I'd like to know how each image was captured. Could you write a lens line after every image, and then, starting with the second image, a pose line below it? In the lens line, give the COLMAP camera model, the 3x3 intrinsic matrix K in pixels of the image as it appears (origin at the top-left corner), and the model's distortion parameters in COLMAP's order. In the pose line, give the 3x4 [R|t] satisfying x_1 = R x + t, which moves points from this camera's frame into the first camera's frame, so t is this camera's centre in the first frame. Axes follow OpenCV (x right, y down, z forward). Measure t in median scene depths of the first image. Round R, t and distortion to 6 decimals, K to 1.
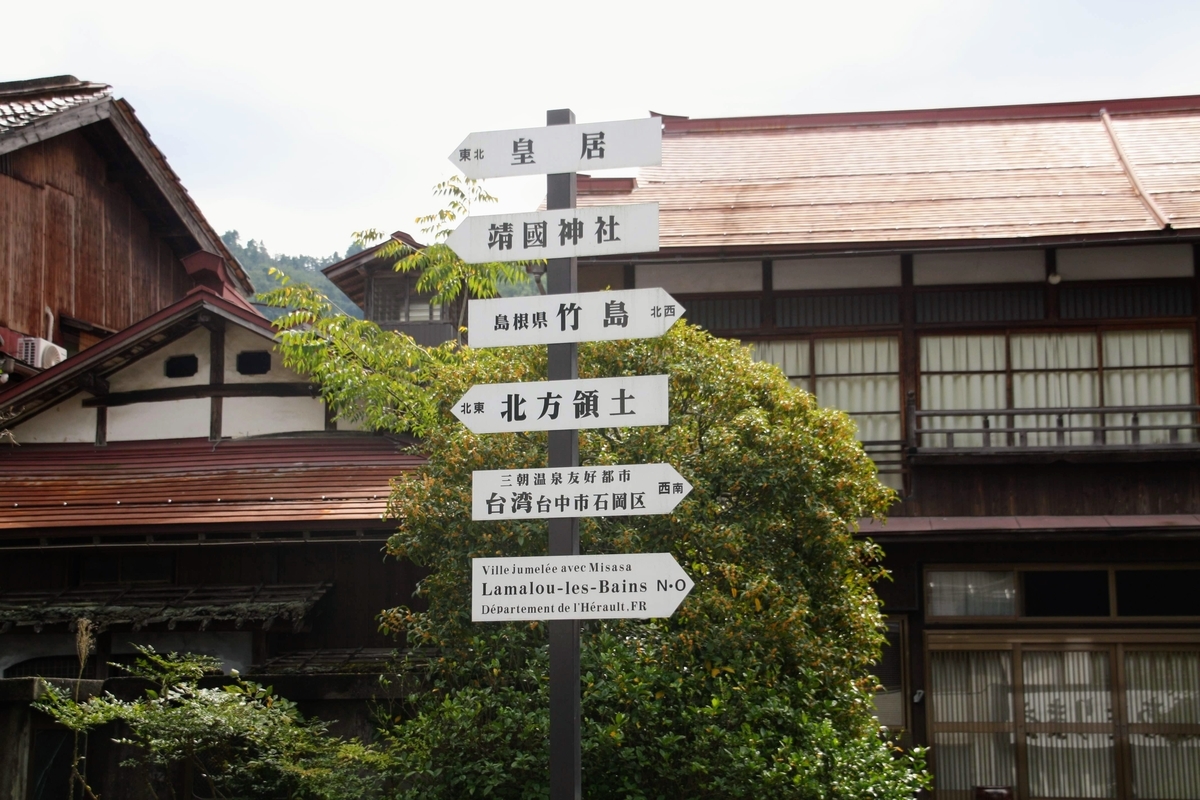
lens RADIAL K [[2134.6, 0, 600.0], [0, 2134.6, 419.2], [0, 0, 1]] dist [0.225310, 0.123665]
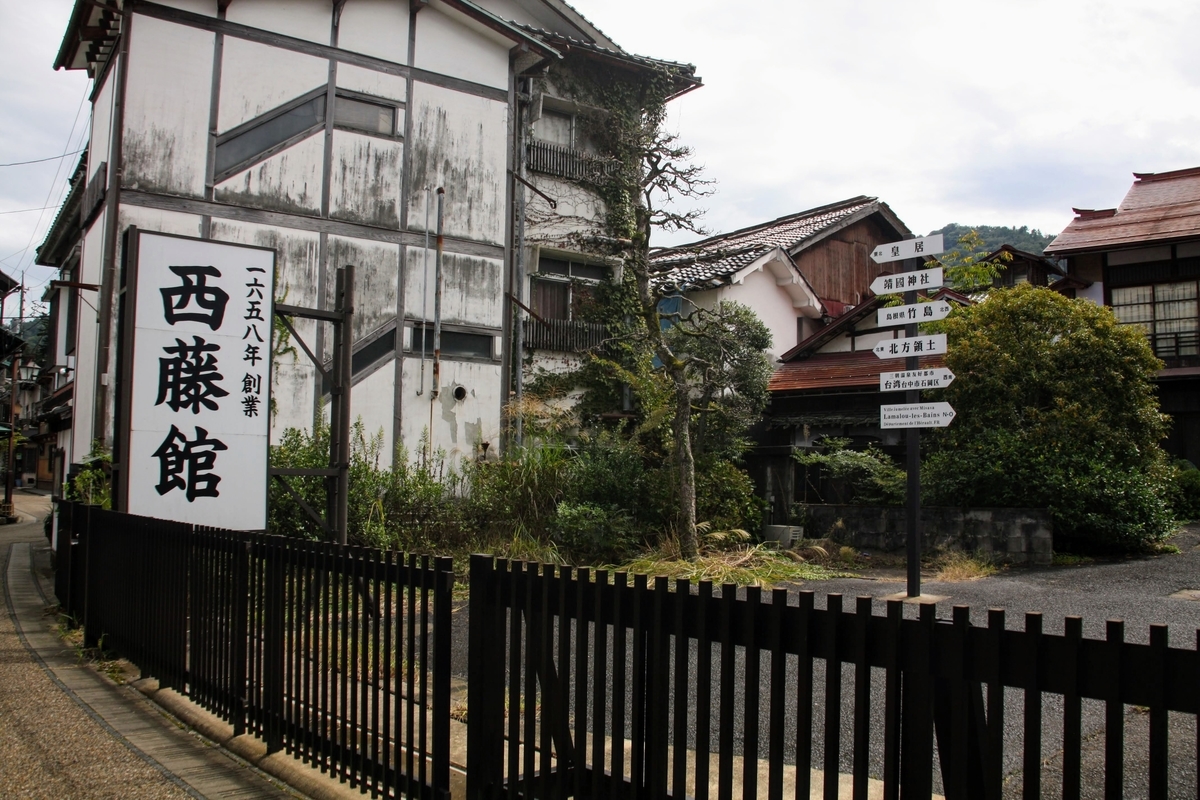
lens RADIAL K [[989.8, 0, 606.3], [0, 989.8, 404.3], [0, 0, 1]] dist [-0.192099, 0.152595]
pose [[0.829466, -0.024008, -0.558041, 0.338161], [0.069825, 0.995696, 0.060949, -0.035256], [0.554175, -0.089521, 0.827572, -0.210880]]
